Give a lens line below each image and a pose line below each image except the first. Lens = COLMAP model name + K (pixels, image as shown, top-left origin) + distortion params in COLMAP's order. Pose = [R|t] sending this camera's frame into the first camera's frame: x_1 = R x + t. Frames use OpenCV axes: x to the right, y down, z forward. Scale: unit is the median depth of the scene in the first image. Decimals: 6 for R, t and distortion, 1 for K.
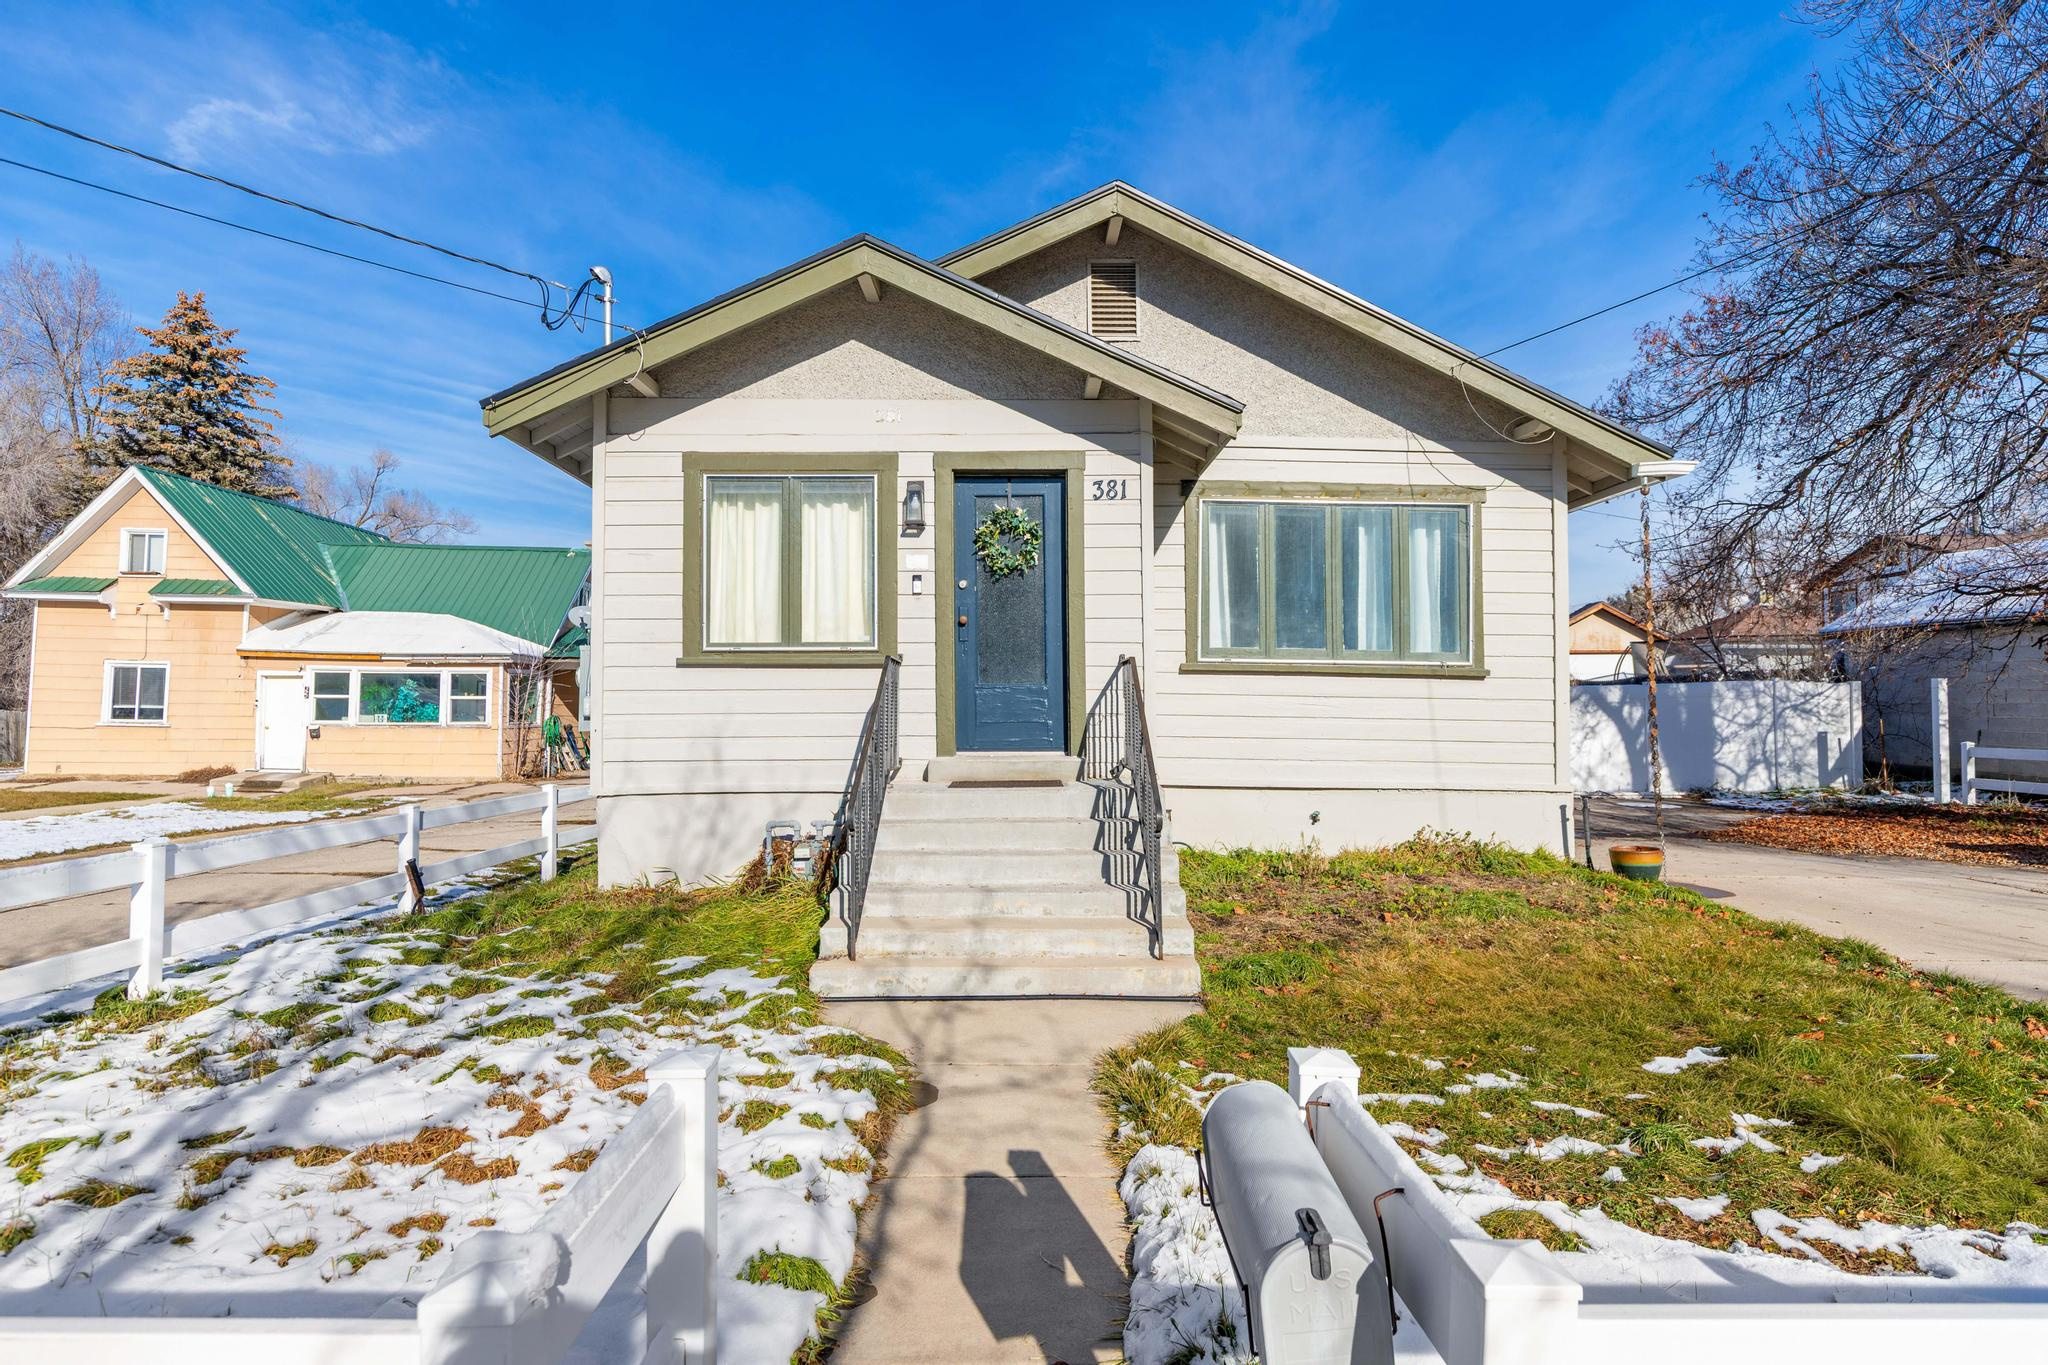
lens RADIAL K [[1195.4, 0, 1028.3], [0, 1195.4, 676.1], [0, 0, 1]] dist [-0.008852, -0.000733]
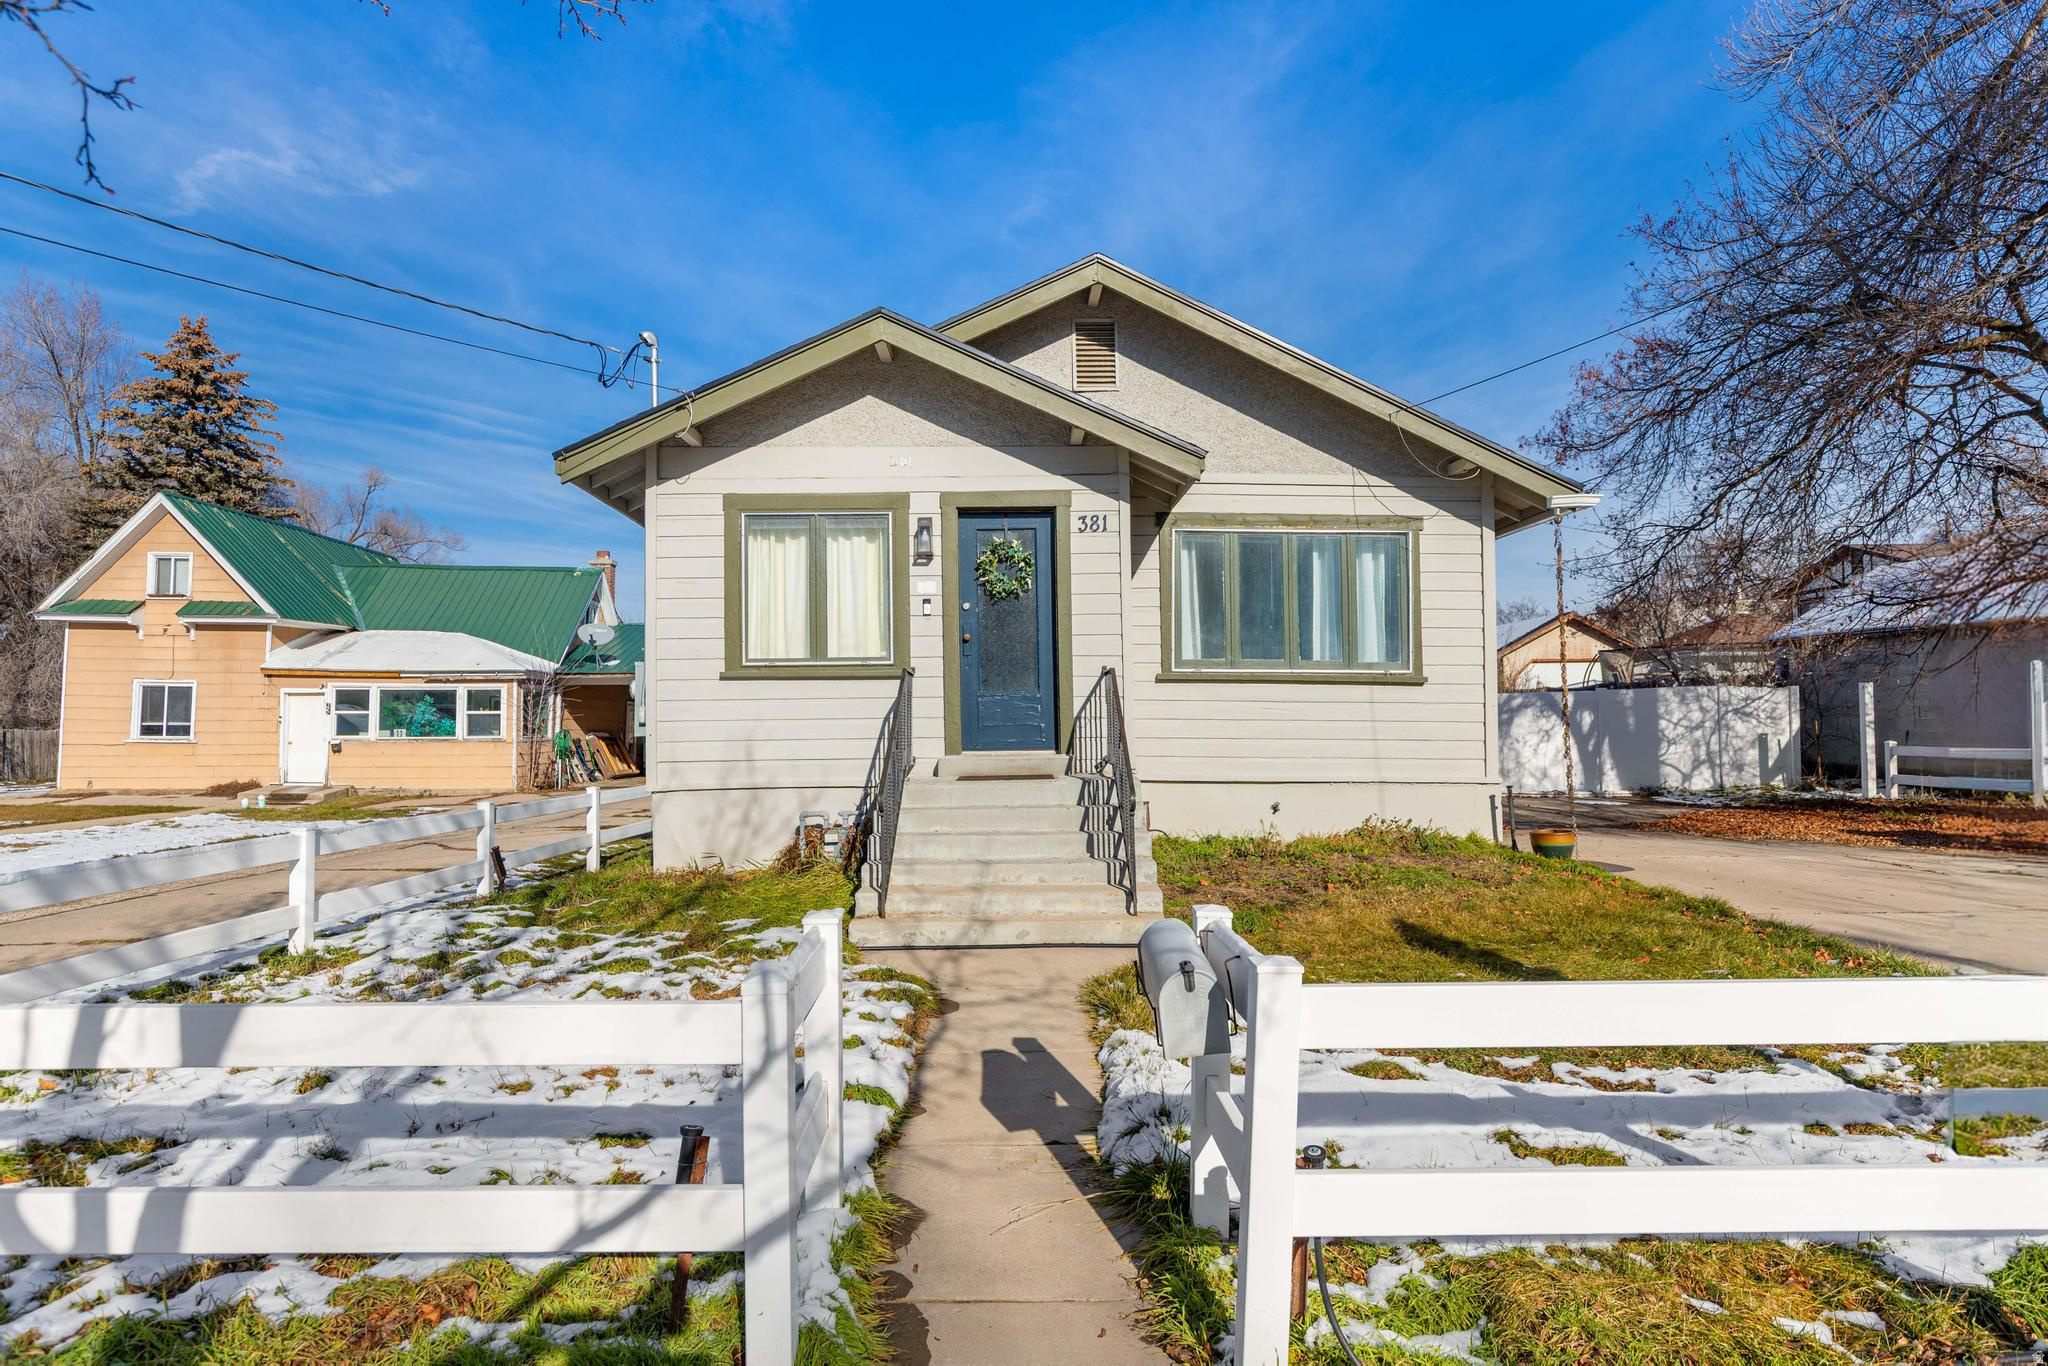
lens RADIAL K [[1195.4, 0, 1021.4], [0, 1195.4, 695.6], [0, 0, 1]] dist [-0.008852, -0.000733]
pose [[0.999968, -0.007792, 0.001787, -0.003968], [0.007782, 0.999953, 0.005795, 0.003041], [-0.001832, -0.005781, 0.999982, -0.149621]]
